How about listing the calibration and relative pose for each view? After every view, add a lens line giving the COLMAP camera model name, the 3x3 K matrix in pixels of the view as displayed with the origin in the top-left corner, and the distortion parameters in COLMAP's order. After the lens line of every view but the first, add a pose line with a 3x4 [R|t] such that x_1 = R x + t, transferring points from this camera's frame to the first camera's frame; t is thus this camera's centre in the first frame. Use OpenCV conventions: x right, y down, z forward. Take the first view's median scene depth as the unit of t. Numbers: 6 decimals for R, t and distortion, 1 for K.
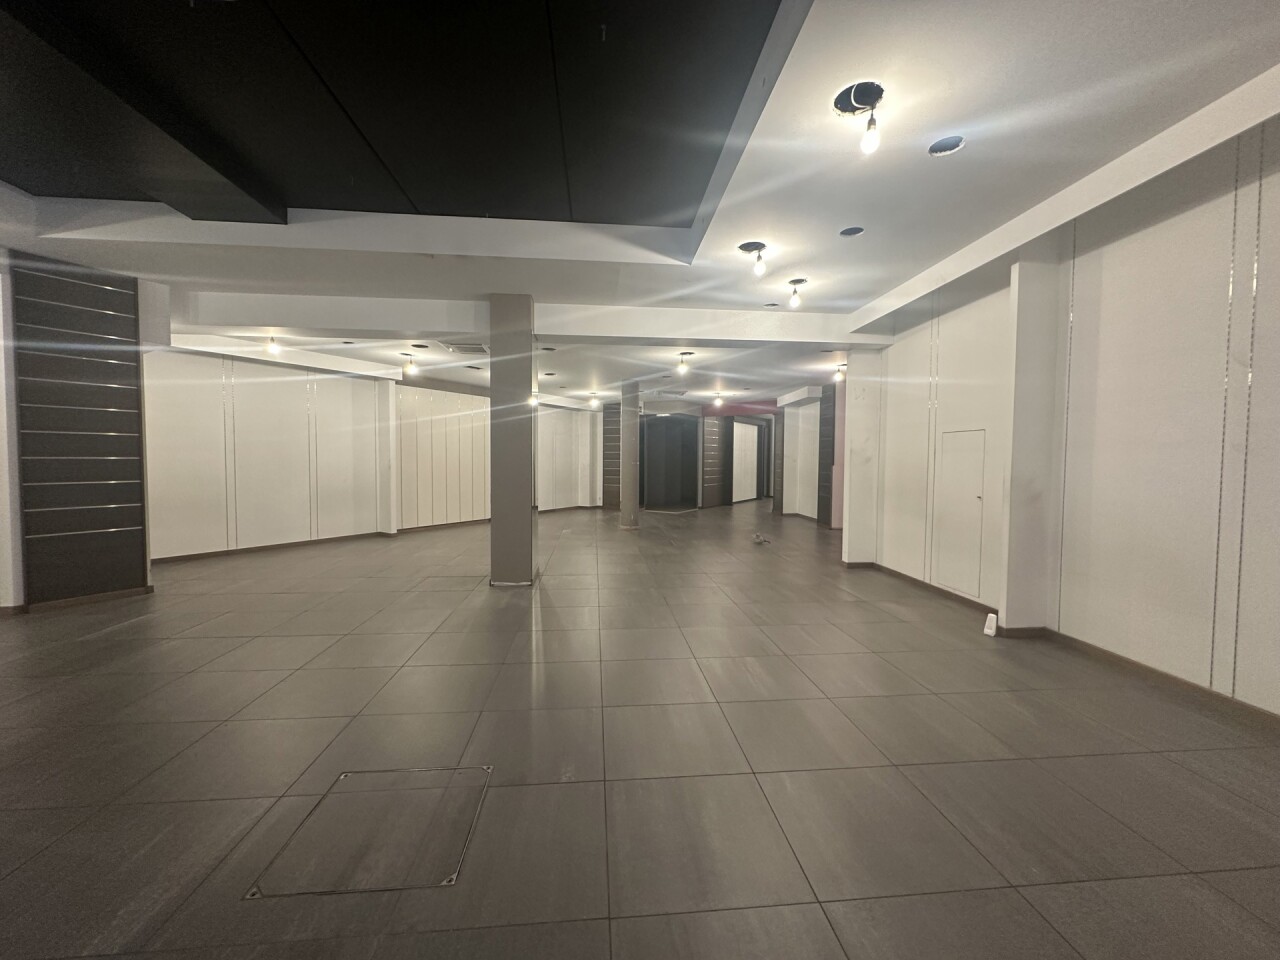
lens RADIAL K [[515.8, 0, 642.9], [0, 515.8, 480.3], [0, 0, 1]] dist [0.003584, 0.001212]
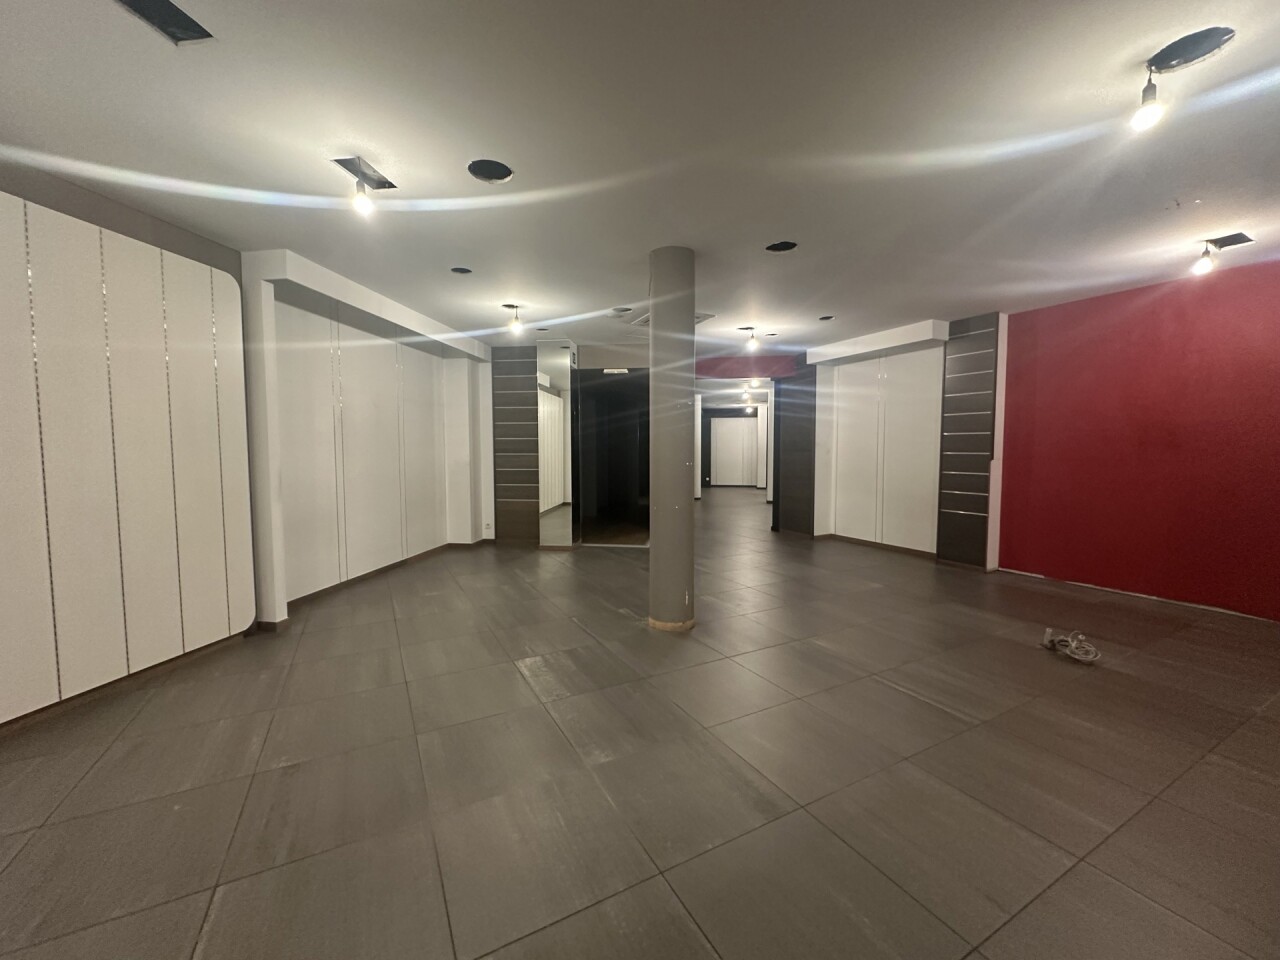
lens RADIAL K [[515.8, 0, 640.7], [0, 515.8, 476.1], [0, 0, 1]] dist [0.003584, 0.001212]
pose [[0.921115, -0.029751, 0.388152, -0.147362], [0.023278, 0.999501, 0.021369, -0.024376], [-0.388594, -0.010647, 0.921348, 0.456850]]
